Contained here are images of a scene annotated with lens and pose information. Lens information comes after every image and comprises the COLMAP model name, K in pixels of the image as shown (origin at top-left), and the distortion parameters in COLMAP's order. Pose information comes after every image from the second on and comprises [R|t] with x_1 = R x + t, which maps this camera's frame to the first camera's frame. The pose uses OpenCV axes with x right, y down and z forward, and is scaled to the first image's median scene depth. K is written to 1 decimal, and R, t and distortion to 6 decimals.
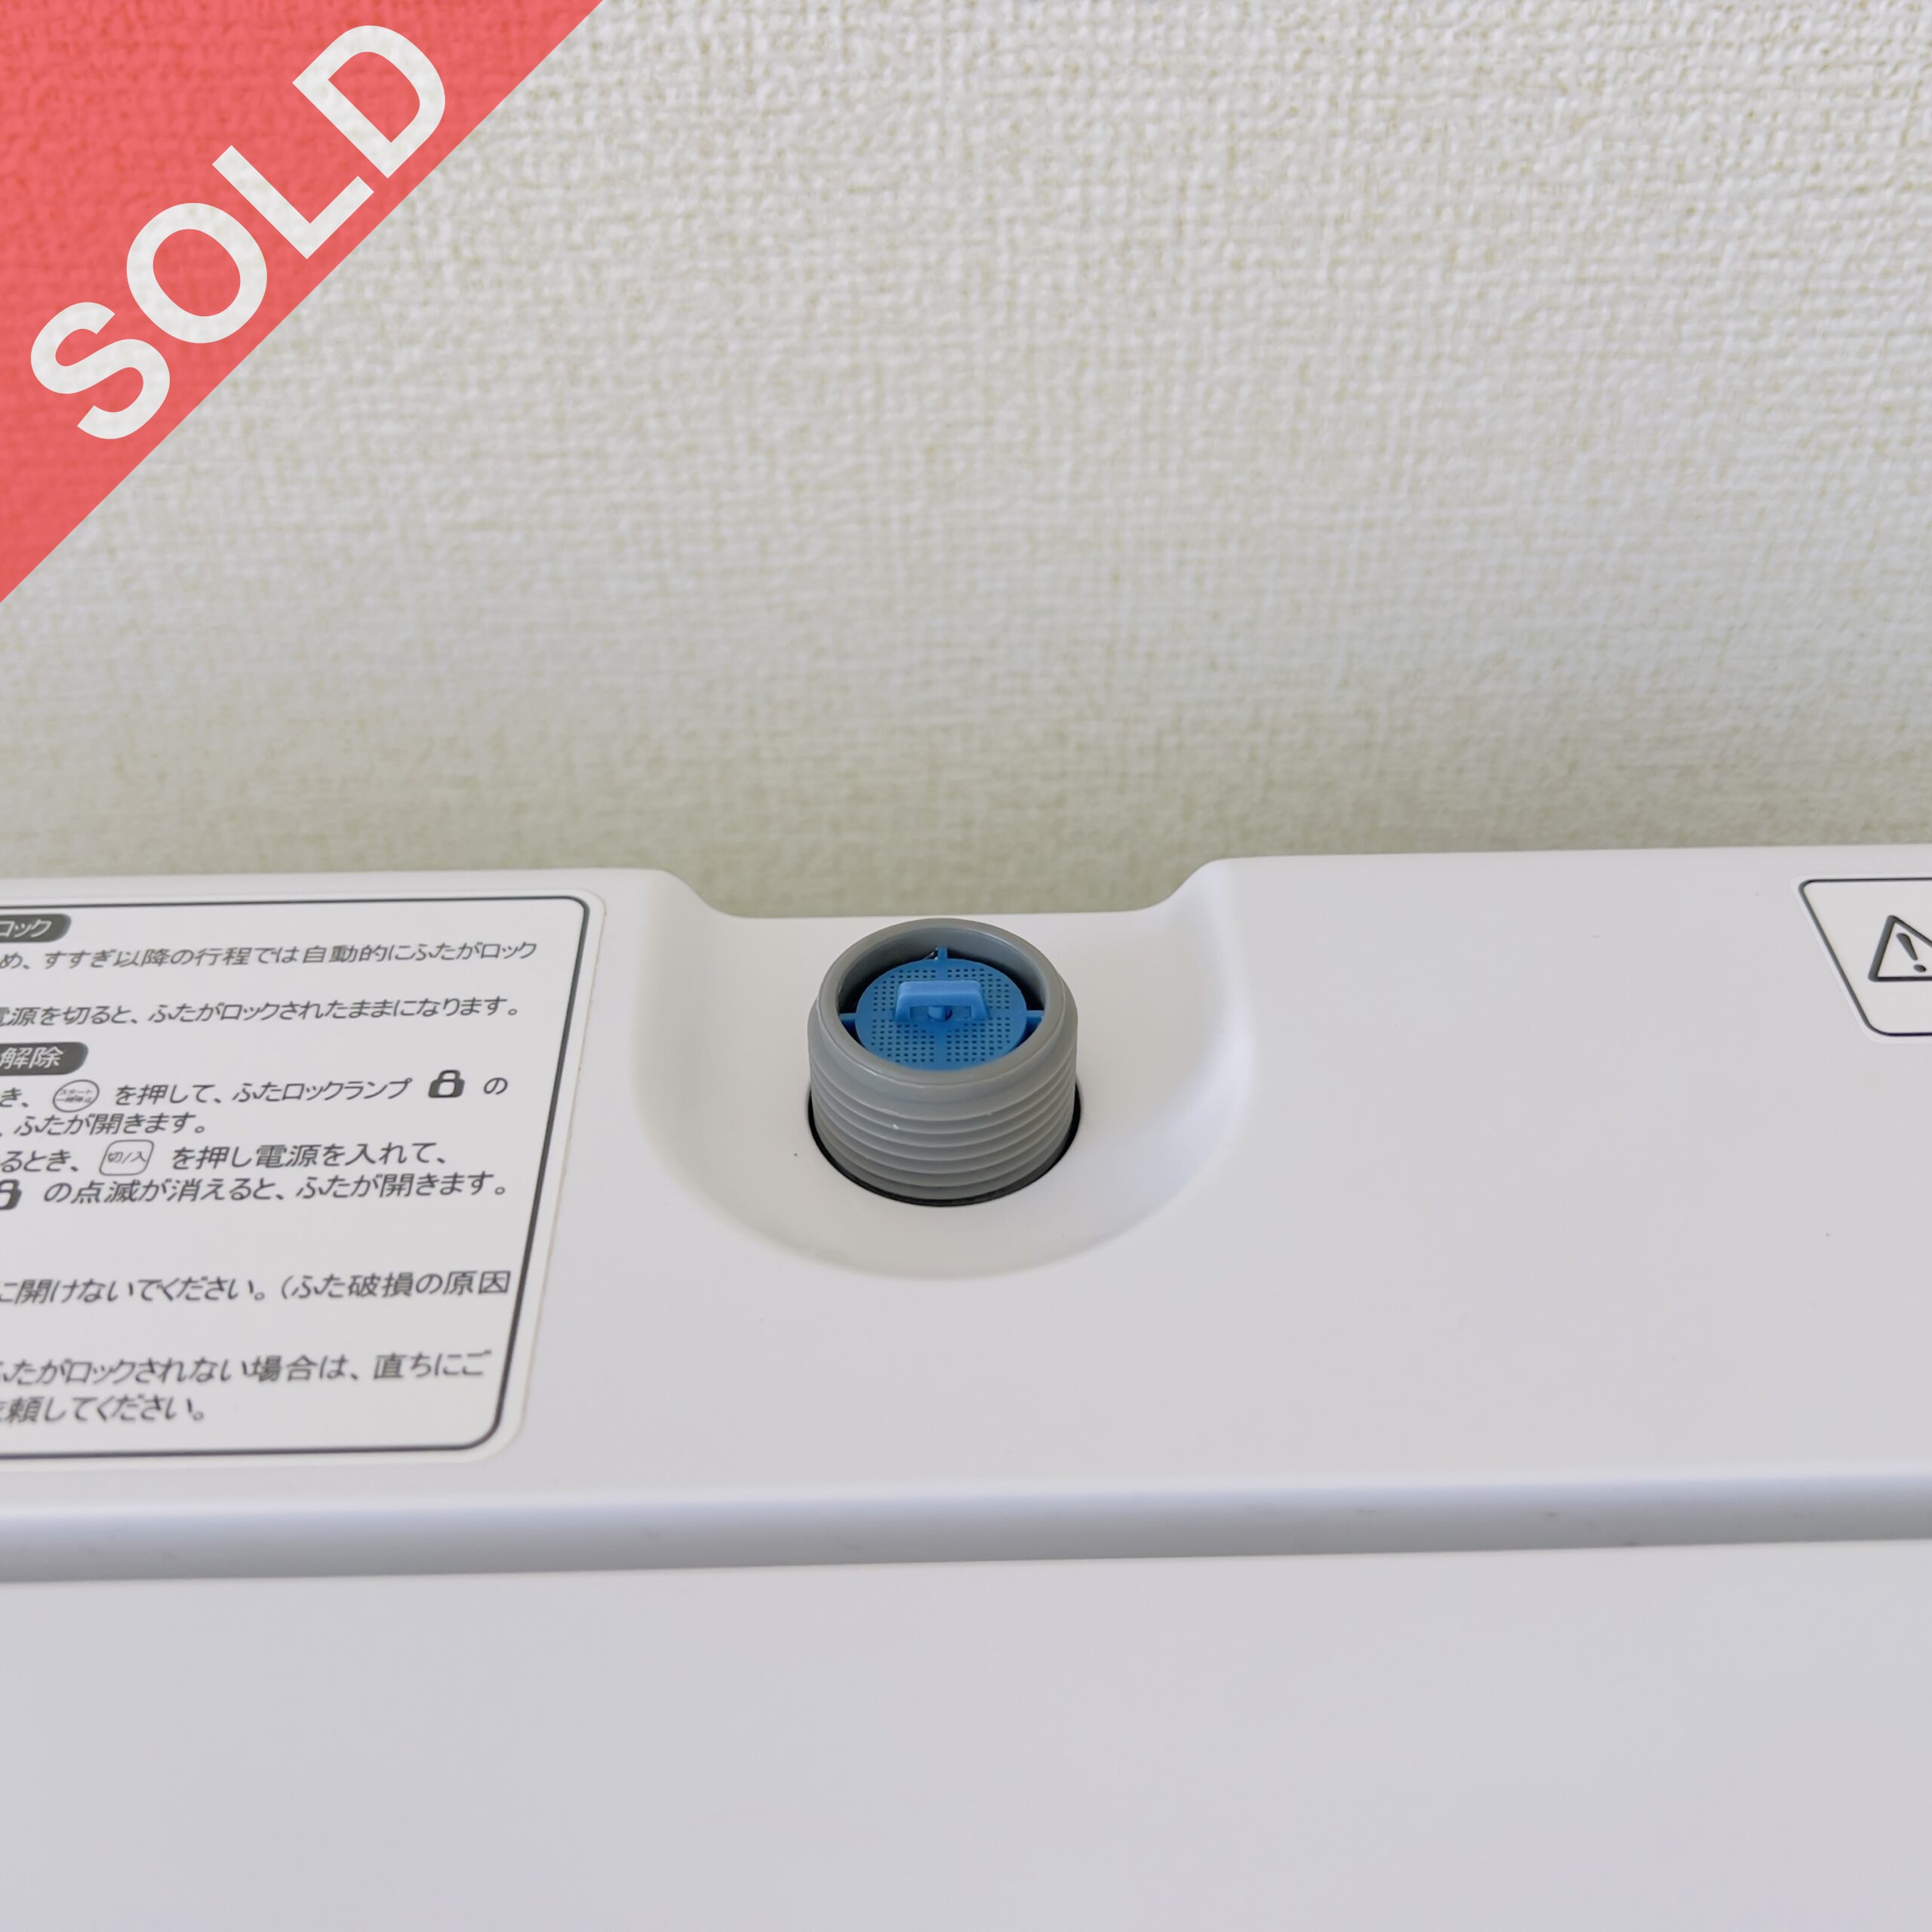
lens RADIAL K [[1977.9, 0, 936.1], [0, 1977.9, 1076.1], [0, 0, 1]] dist [0.029699, 0.000000]
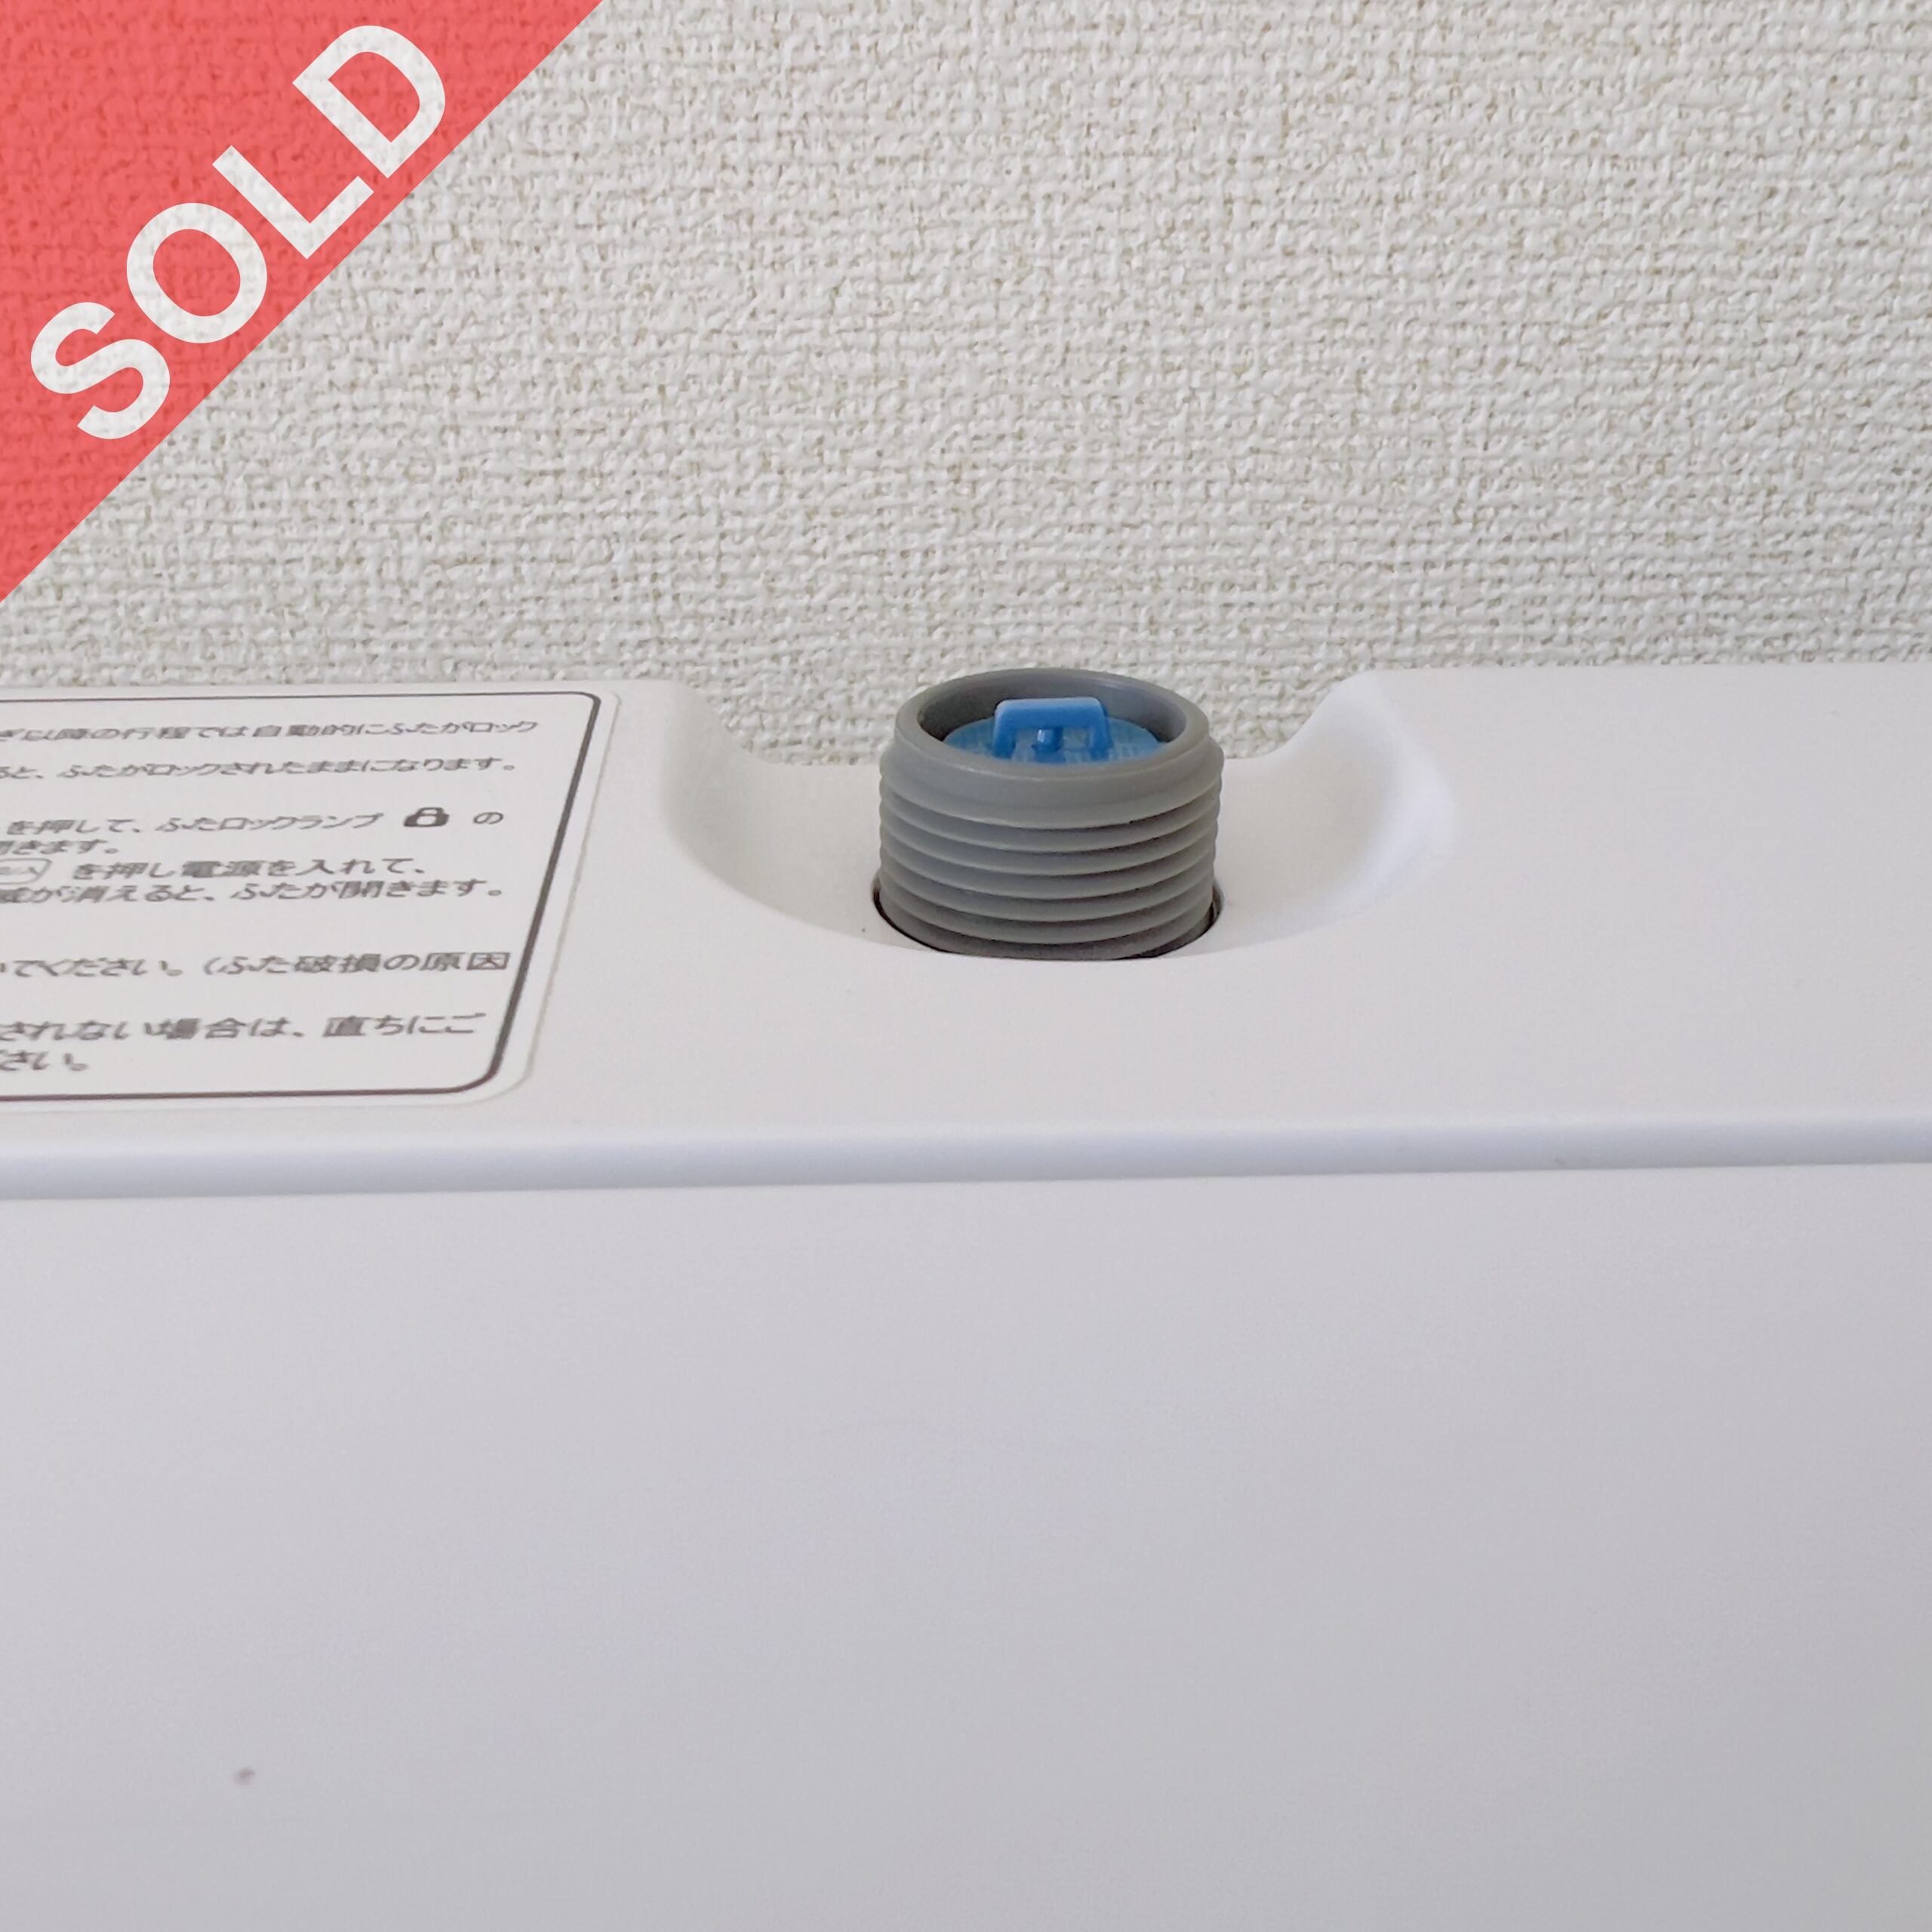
lens RADIAL K [[1977.9, 0, 866.0], [0, 1977.9, 1185.0], [0, 0, 1]] dist [0.029699, 0.000000]
pose [[0.999992, -0.002521, 0.002977, -0.050879], [0.003090, 0.977754, -0.209732, 0.215334], [-0.002382, 0.209739, 0.977754, 0.175047]]
